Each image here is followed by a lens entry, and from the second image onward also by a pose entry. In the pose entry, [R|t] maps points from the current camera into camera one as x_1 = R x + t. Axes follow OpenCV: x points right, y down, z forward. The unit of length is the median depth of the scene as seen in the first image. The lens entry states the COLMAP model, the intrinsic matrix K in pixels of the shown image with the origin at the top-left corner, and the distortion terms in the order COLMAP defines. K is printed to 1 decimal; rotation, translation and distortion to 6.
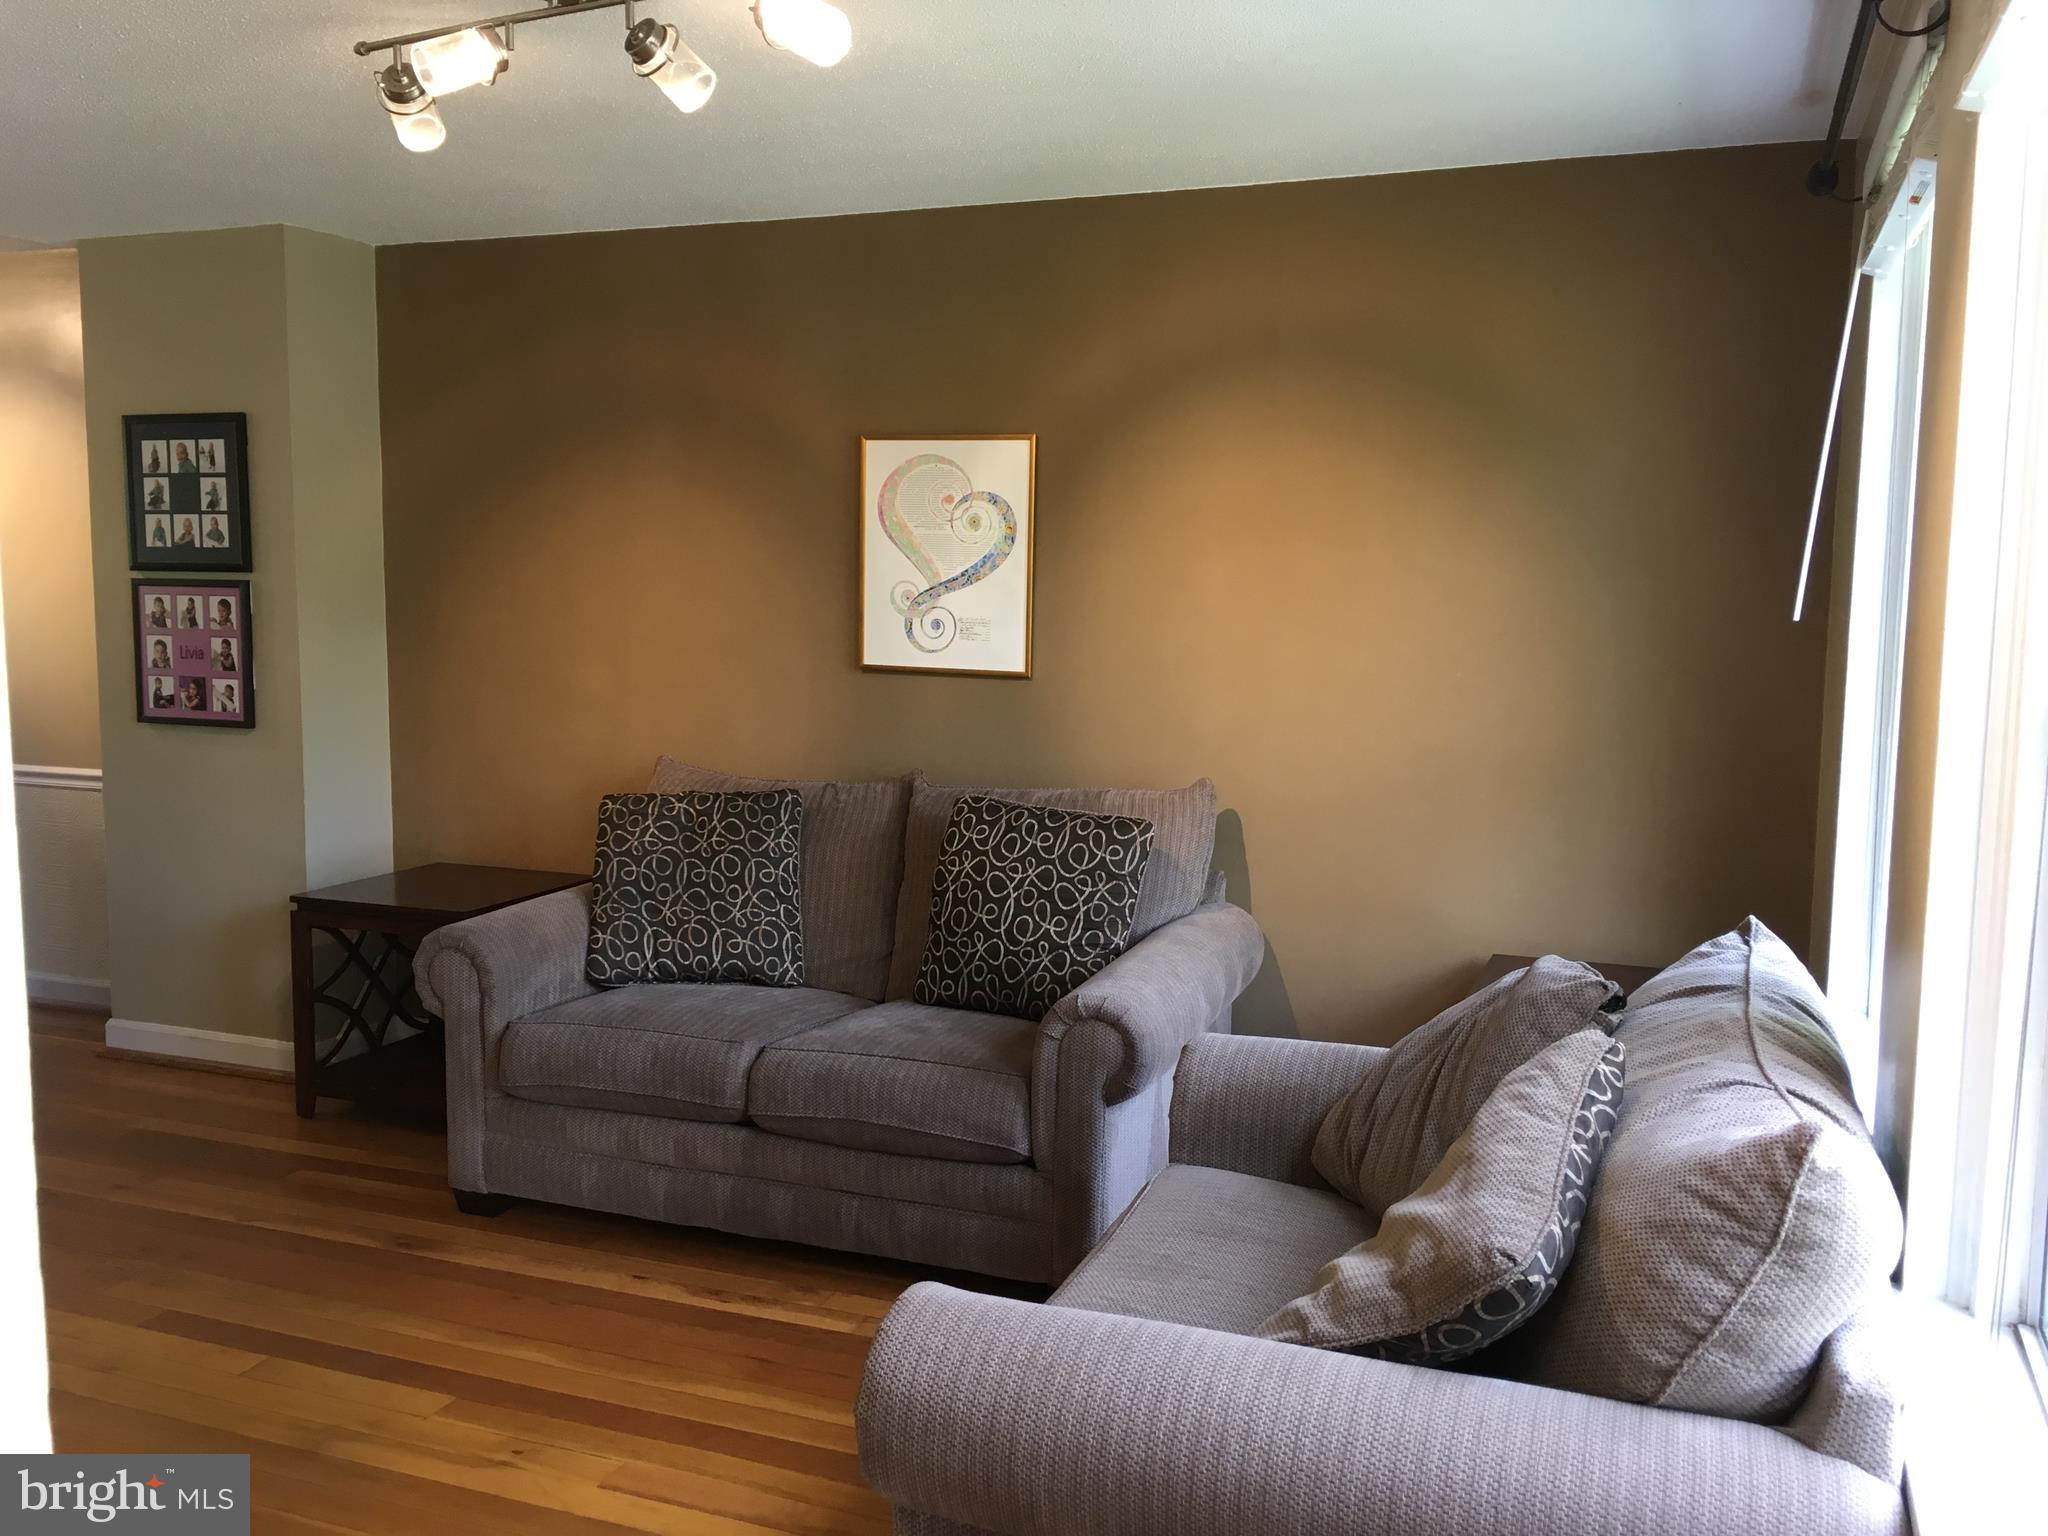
lens RADIAL K [[1754.3, 0, 1023.4], [0, 1754.3, 749.1], [0, 0, 1]] dist [0.074555, -0.095130]
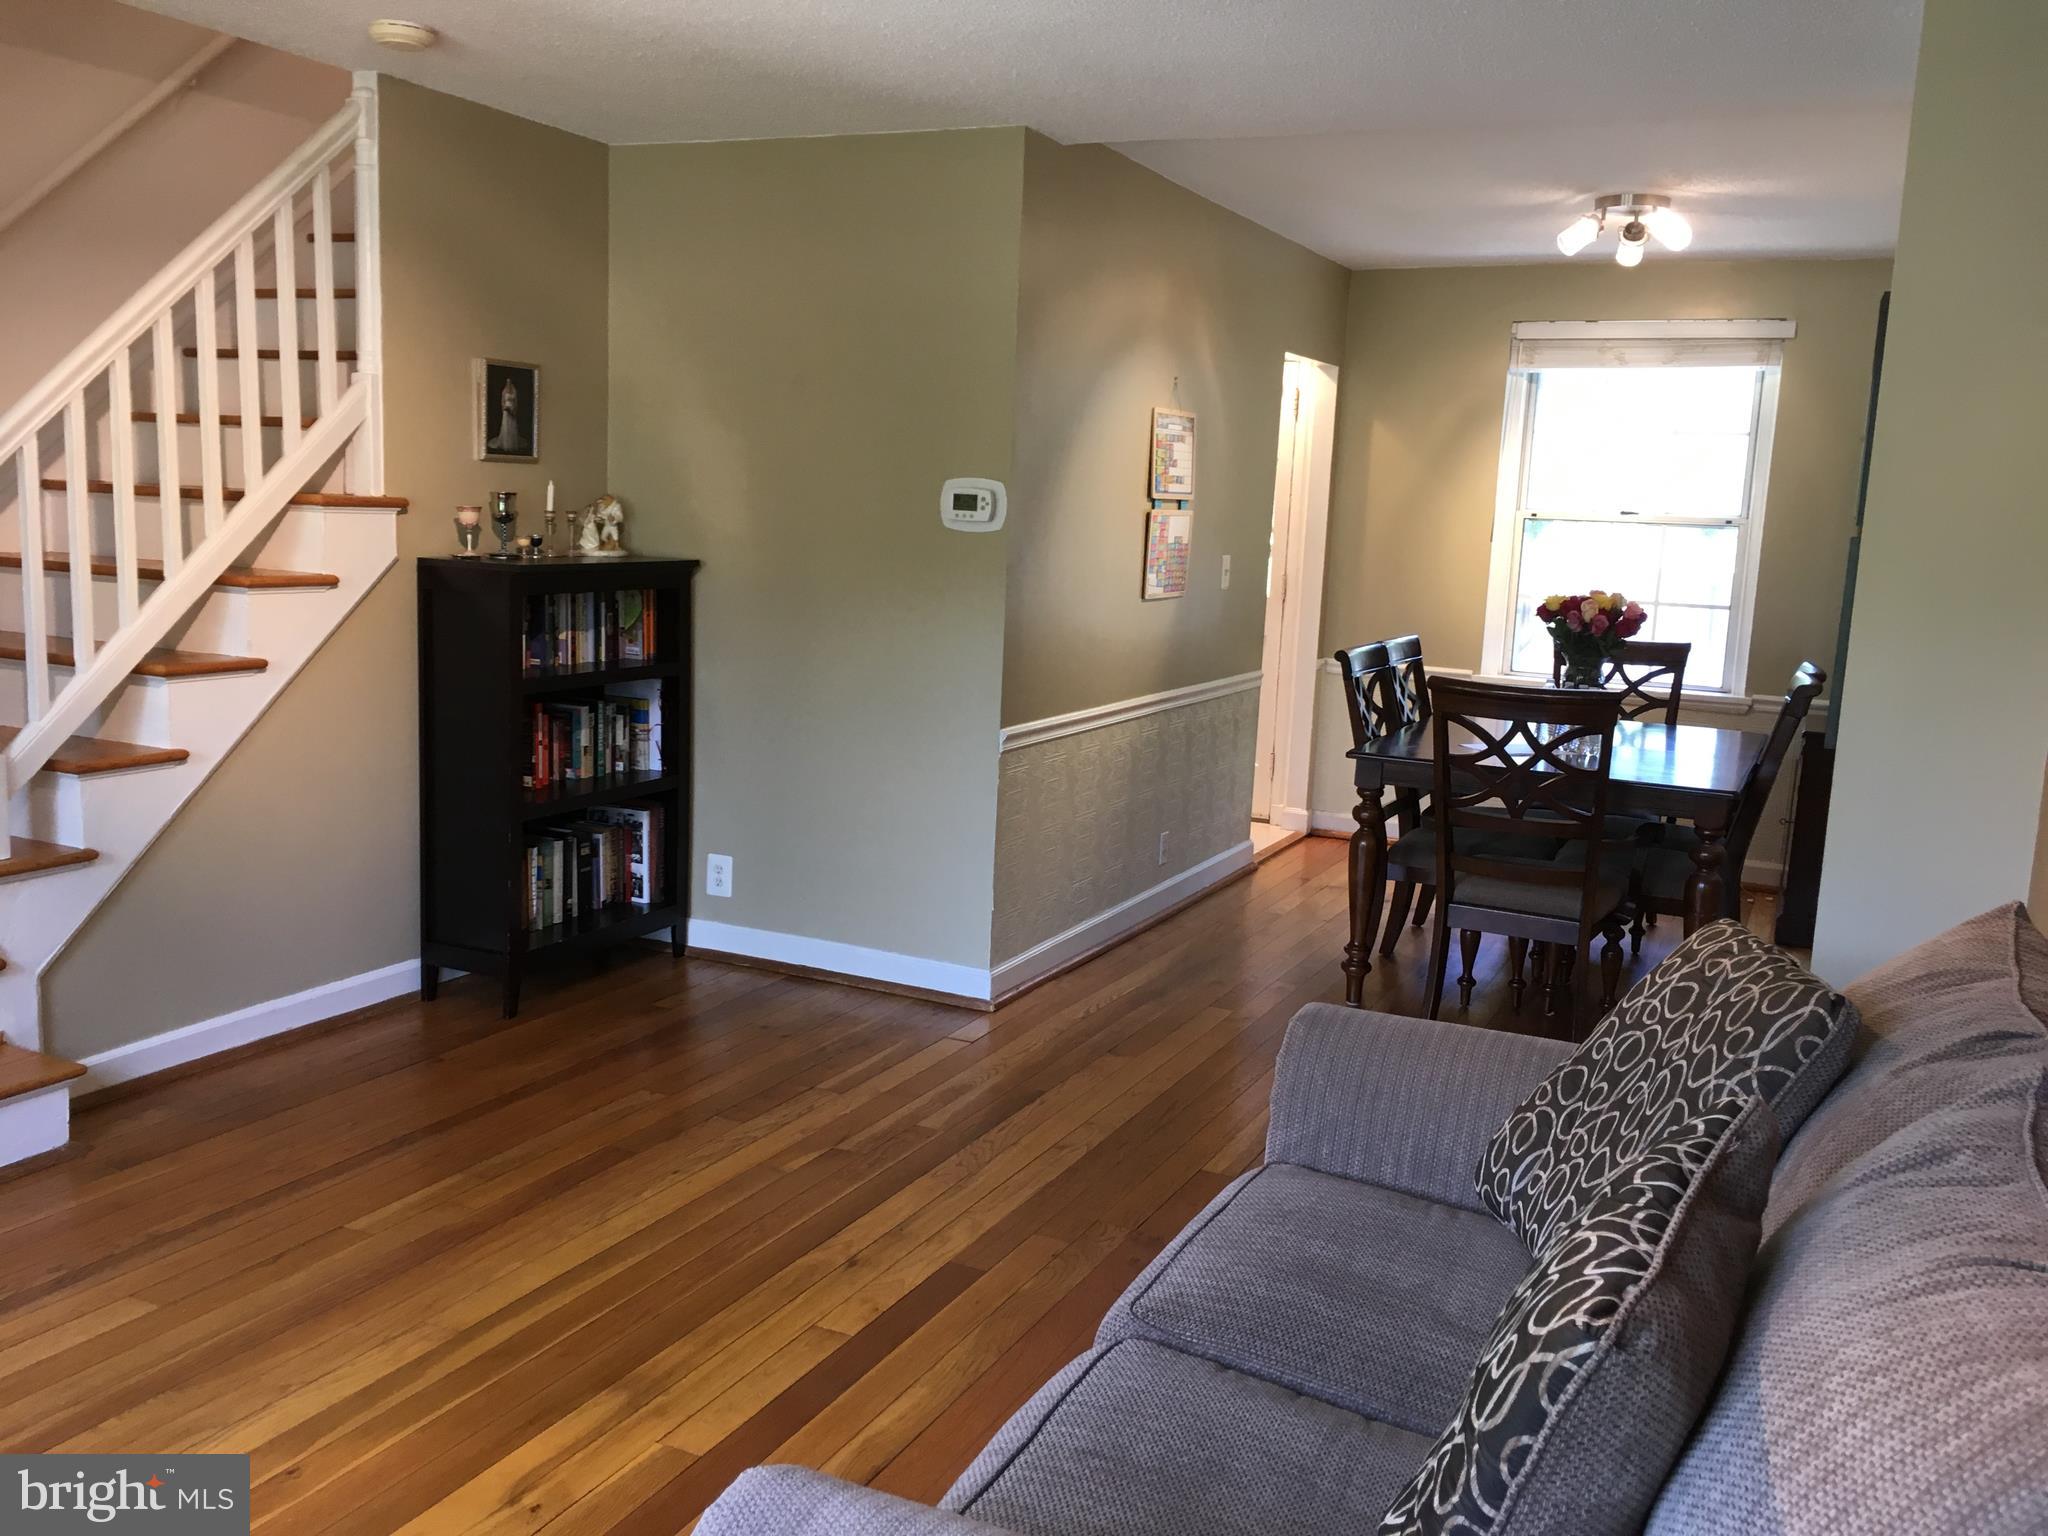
lens RADIAL K [[1754.3, 0, 1023.4], [0, 1754.3, 749.1], [0, 0, 1]] dist [0.074555, -0.095130]
pose [[-0.076810, 0.131837, -0.988291, 0.328497], [-0.153960, 0.977762, 0.142399, -0.072392], [0.985087, 0.163095, -0.054805, 0.846199]]
